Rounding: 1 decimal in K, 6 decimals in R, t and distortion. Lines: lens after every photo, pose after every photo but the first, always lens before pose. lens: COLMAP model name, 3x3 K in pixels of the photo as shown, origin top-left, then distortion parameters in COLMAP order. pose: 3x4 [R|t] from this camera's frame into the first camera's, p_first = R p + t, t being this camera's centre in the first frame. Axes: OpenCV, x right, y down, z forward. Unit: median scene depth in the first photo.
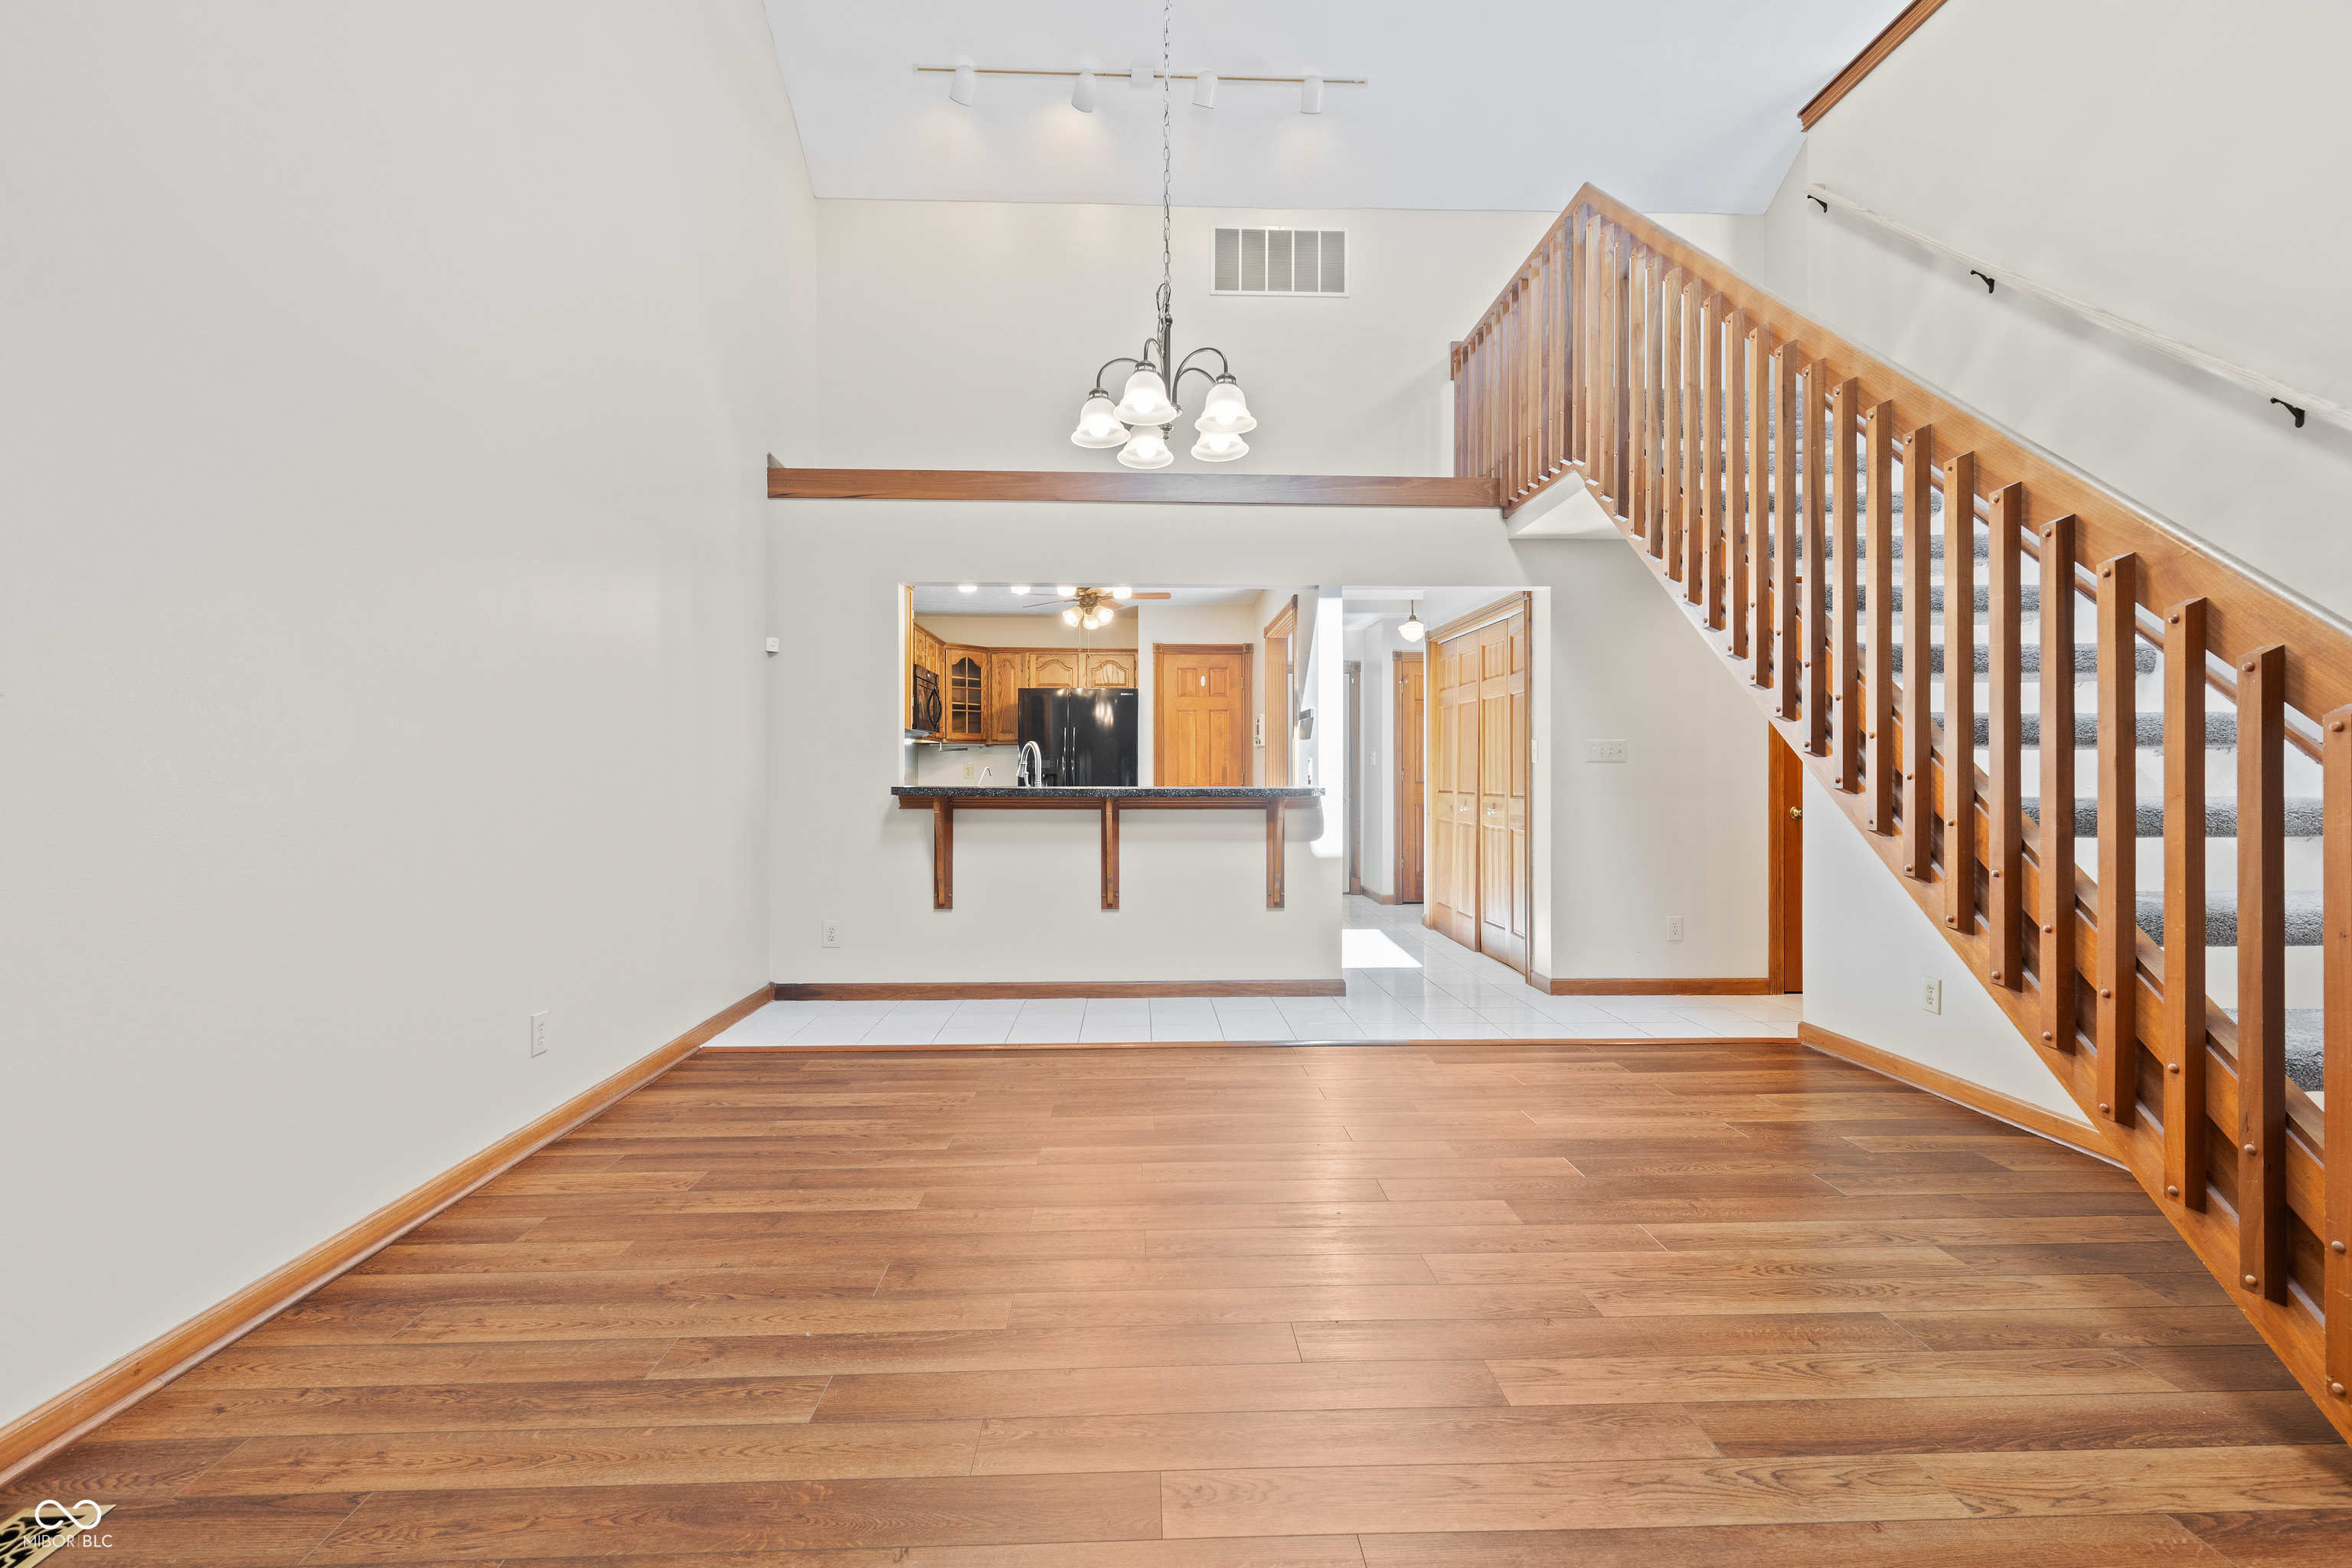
lens RADIAL K [[1076.3, 0, 1170.3], [0, 1076.3, 784.4], [0, 0, 1]] dist [0.002726, -0.000365]
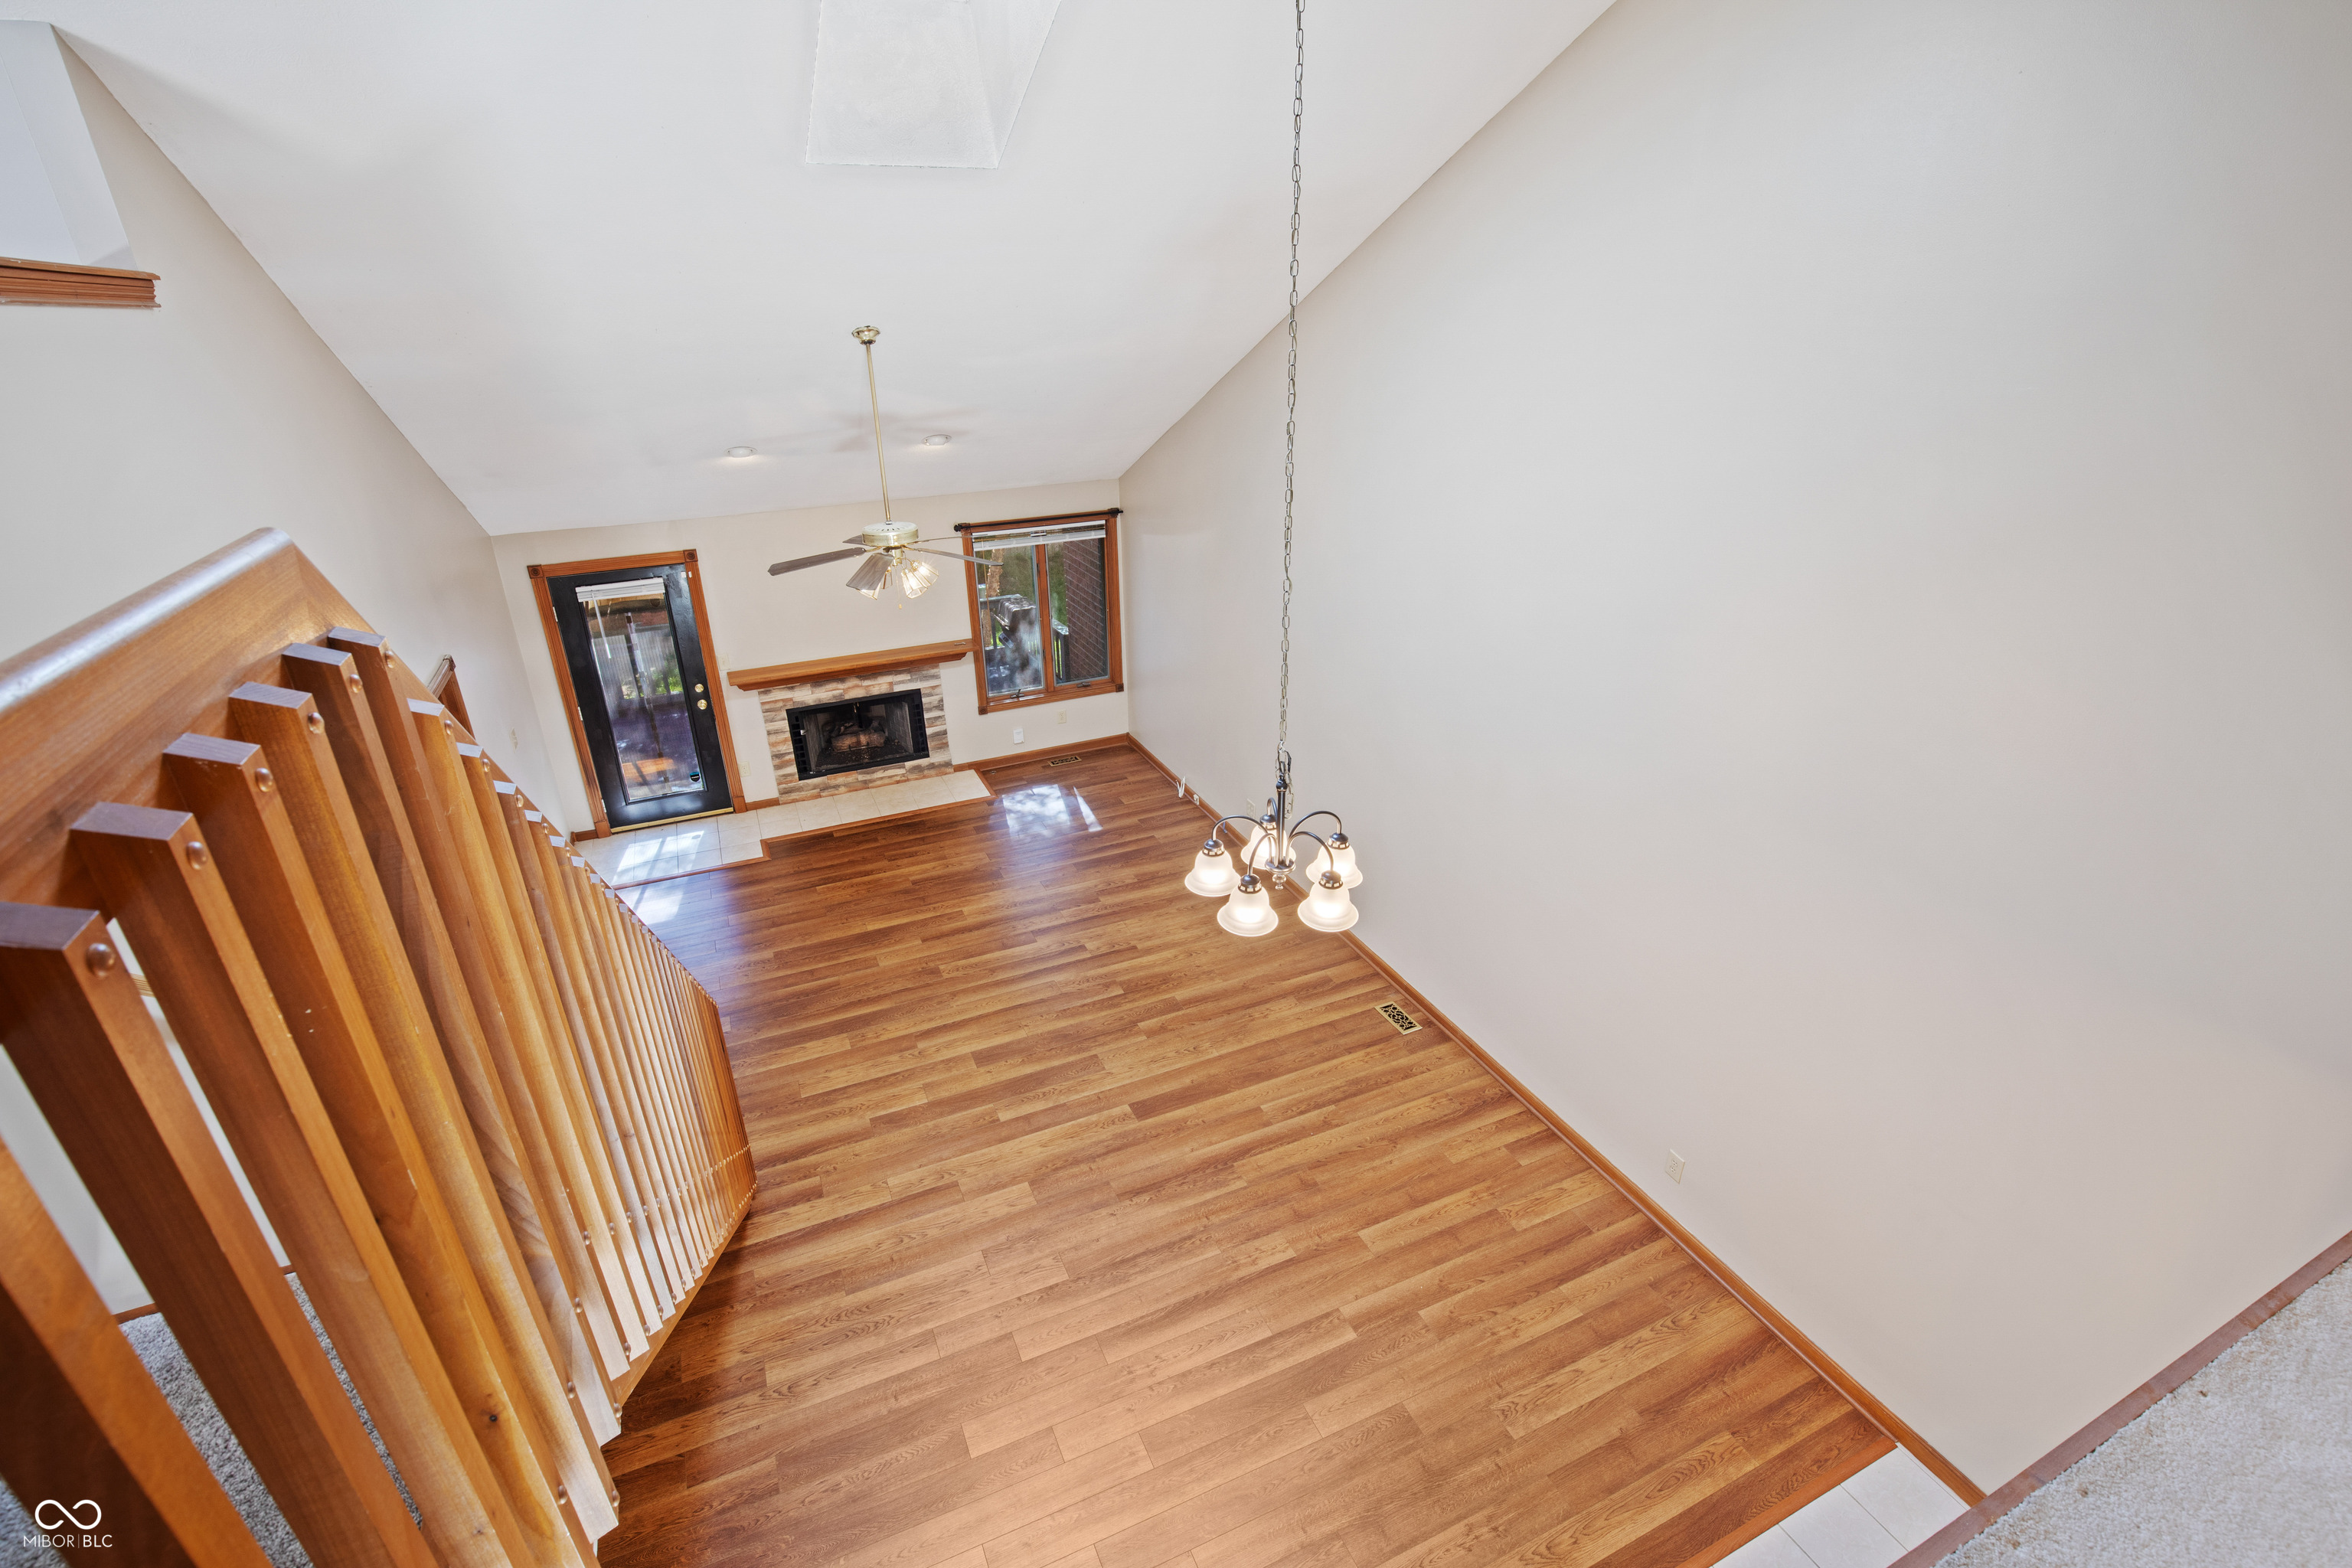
lens RADIAL K [[1071.5, 0, 1176.0], [0, 1071.5, 784.0], [0, 0, 1]] dist [-0.032680, 0.000408]
pose [[-0.926554, 0.171454, -0.334816, 0.264726], [0.017373, 0.908638, 0.417223, -0.538065], [0.375761, 0.380763, -0.844881, 1.145276]]
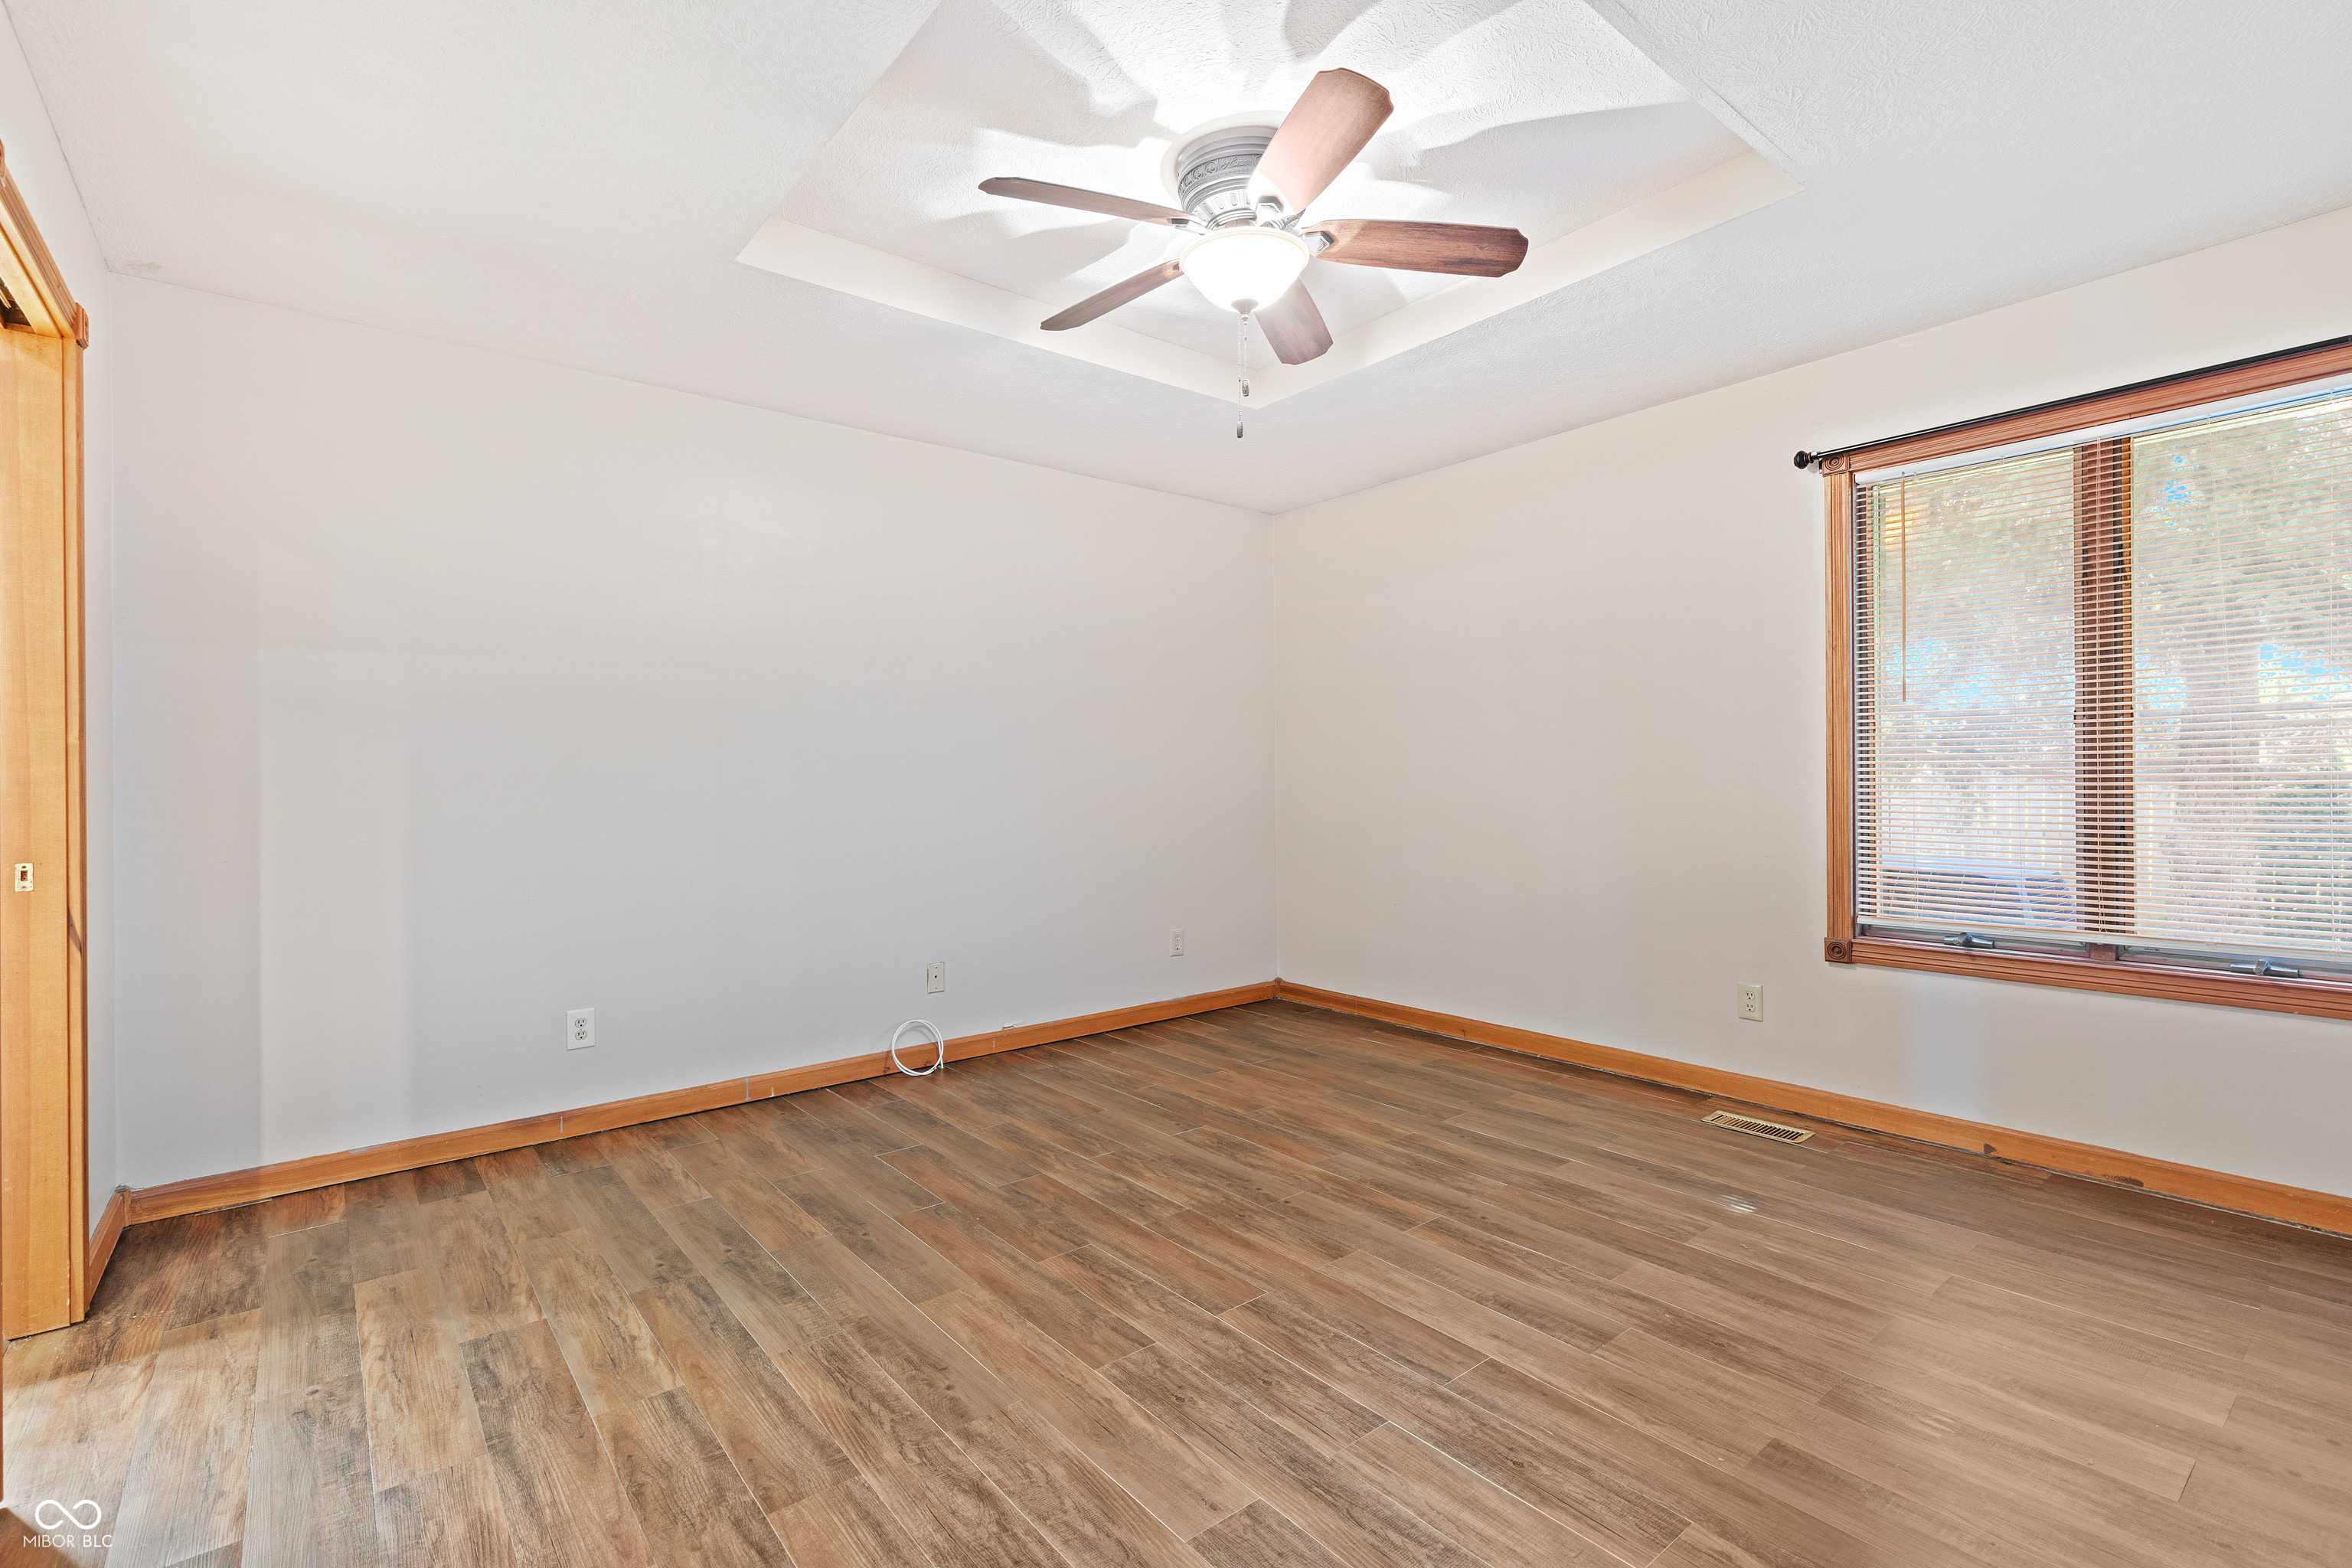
lens RADIAL K [[1059.2, 0, 1170.0], [0, 1059.2, 765.1], [0, 0, 1]] dist [0.003411, -0.000083]
pose [[-0.594989, 0.012841, 0.803631, -0.359530], [0.014003, 0.999886, -0.005610, -0.006651], [-0.803612, 0.007915, -0.595102, 0.145978]]
